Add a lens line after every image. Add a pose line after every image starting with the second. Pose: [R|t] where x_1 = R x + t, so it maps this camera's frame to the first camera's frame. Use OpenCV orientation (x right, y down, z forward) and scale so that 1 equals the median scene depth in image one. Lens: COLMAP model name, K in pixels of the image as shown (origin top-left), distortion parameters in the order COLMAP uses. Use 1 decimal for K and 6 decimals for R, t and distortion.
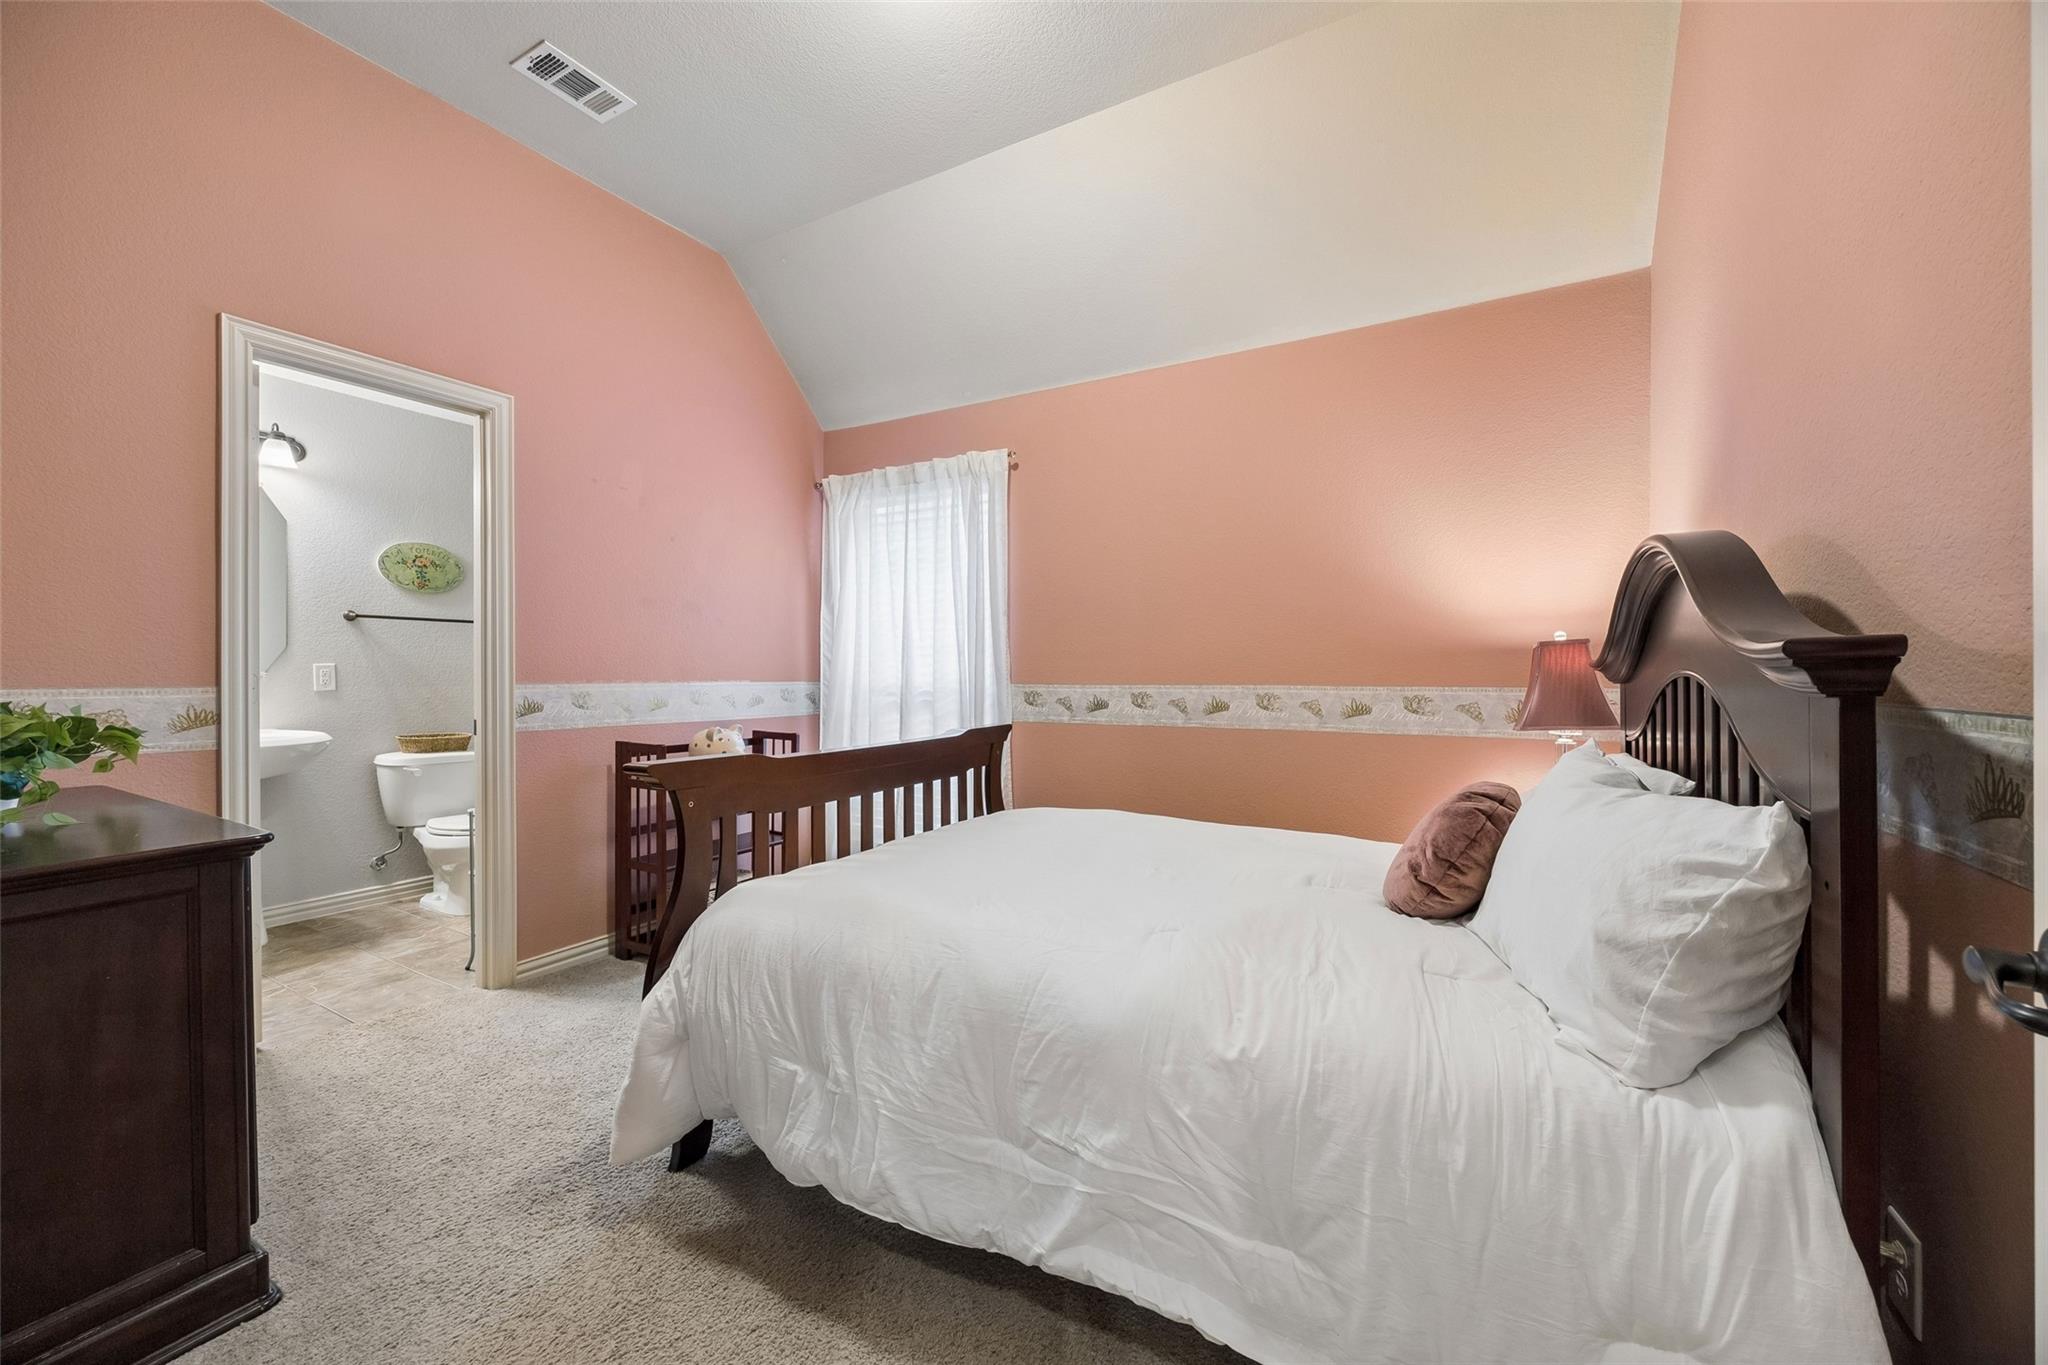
lens RADIAL K [[791.6, 0, 1032.5], [0, 791.6, 677.1], [0, 0, 1]] dist [-0.002146, 0.000569]
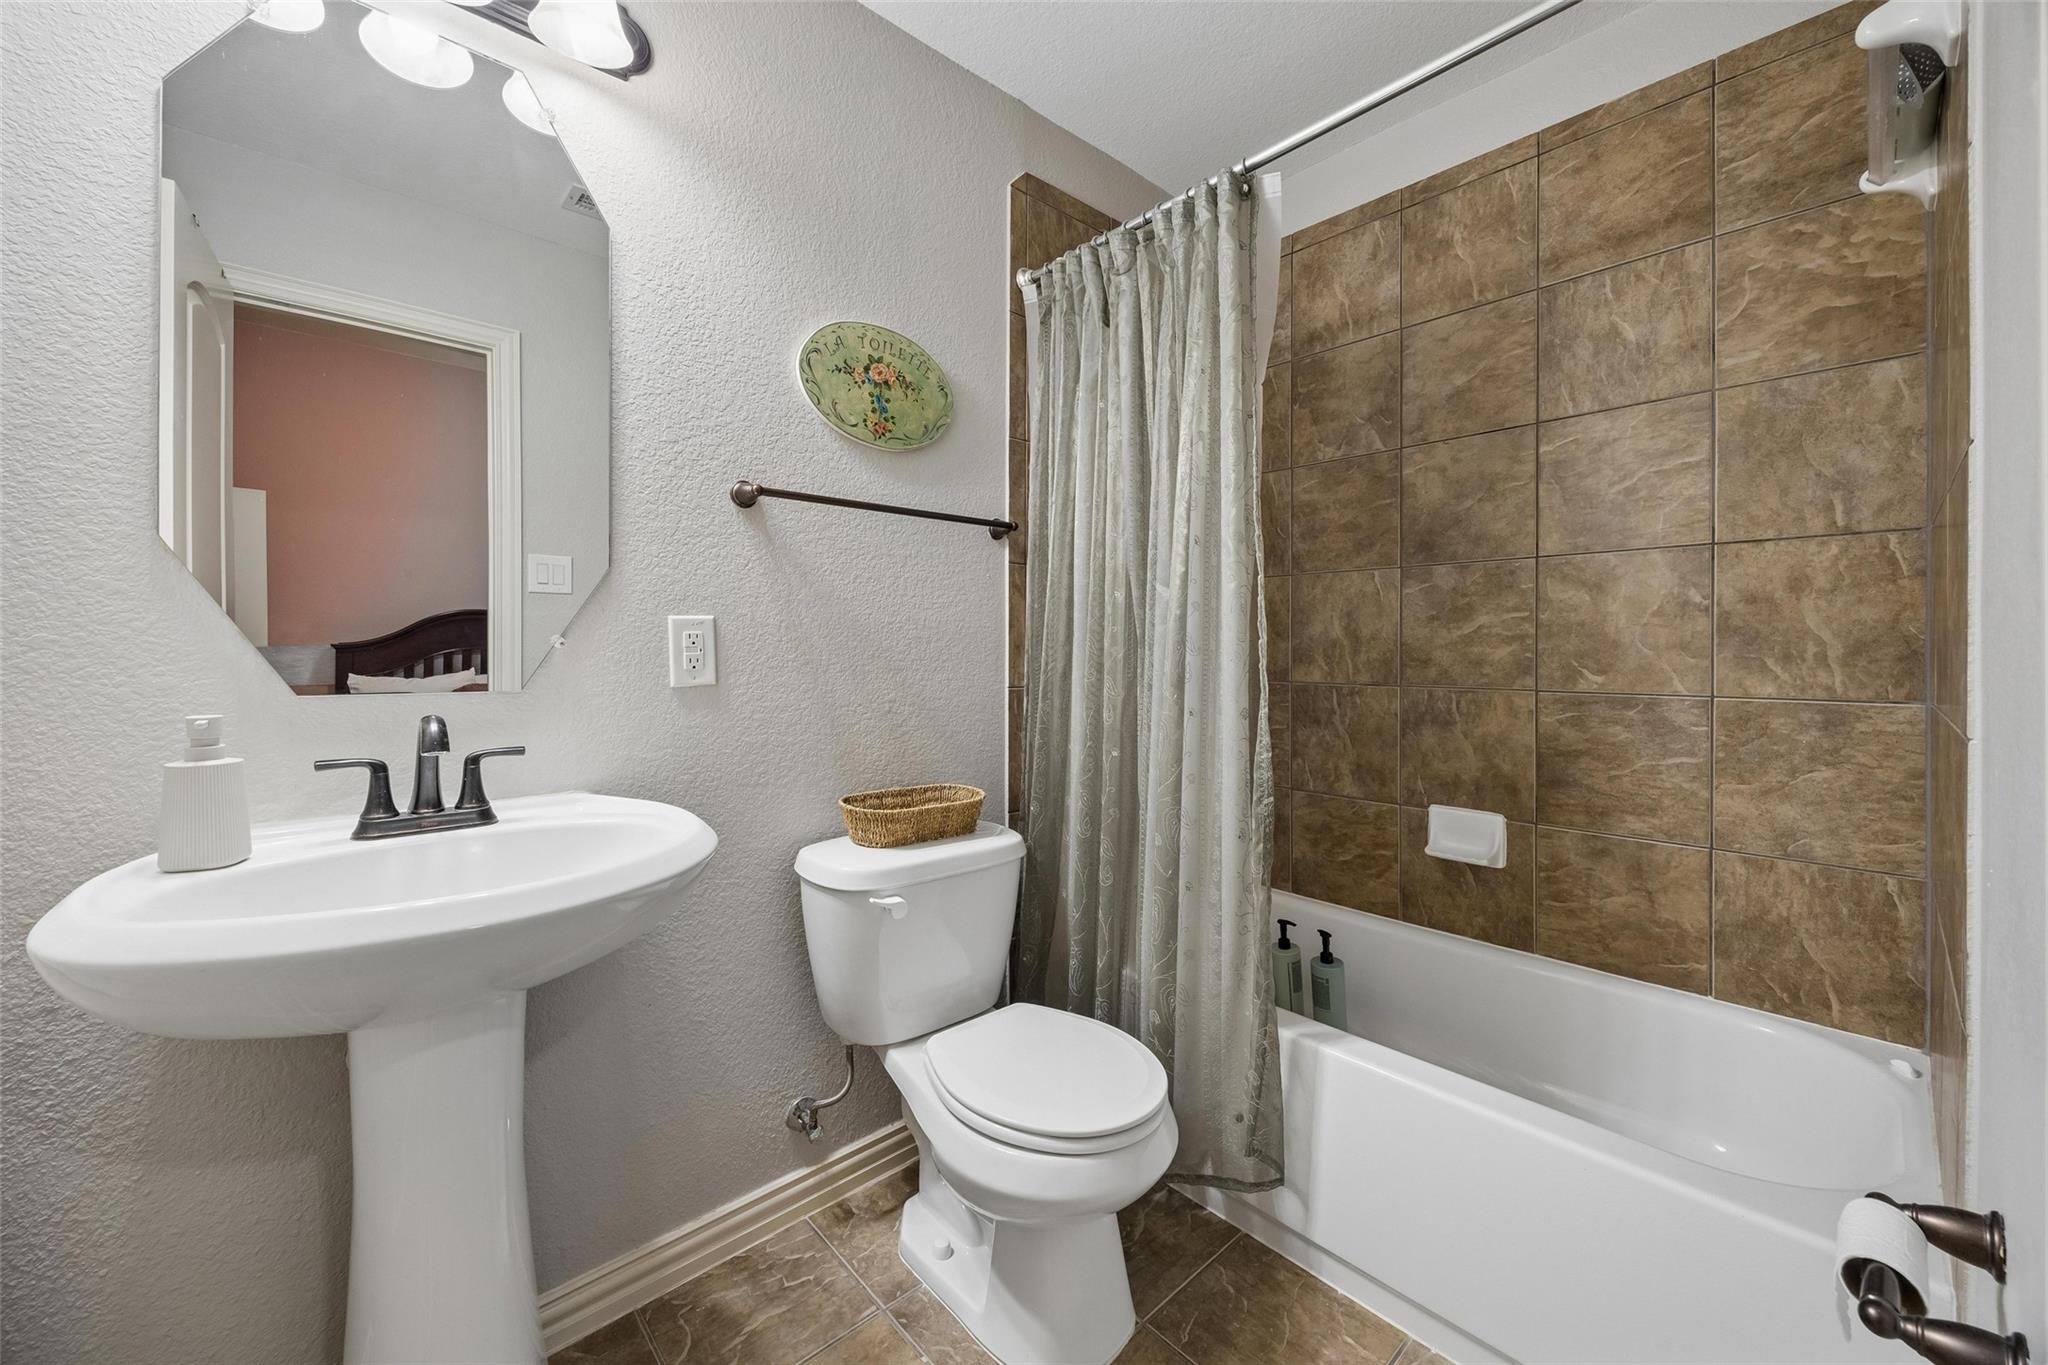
lens RADIAL K [[791.6, 0, 1018.4], [0, 791.6, 668.6], [0, 0, 1]] dist [-0.002146, 0.000569]
pose [[0.946980, 0.006039, -0.321237, -0.595955], [-0.001771, 0.999906, 0.013577, 0.003115], [0.321289, -0.012288, 0.946902, 0.658122]]
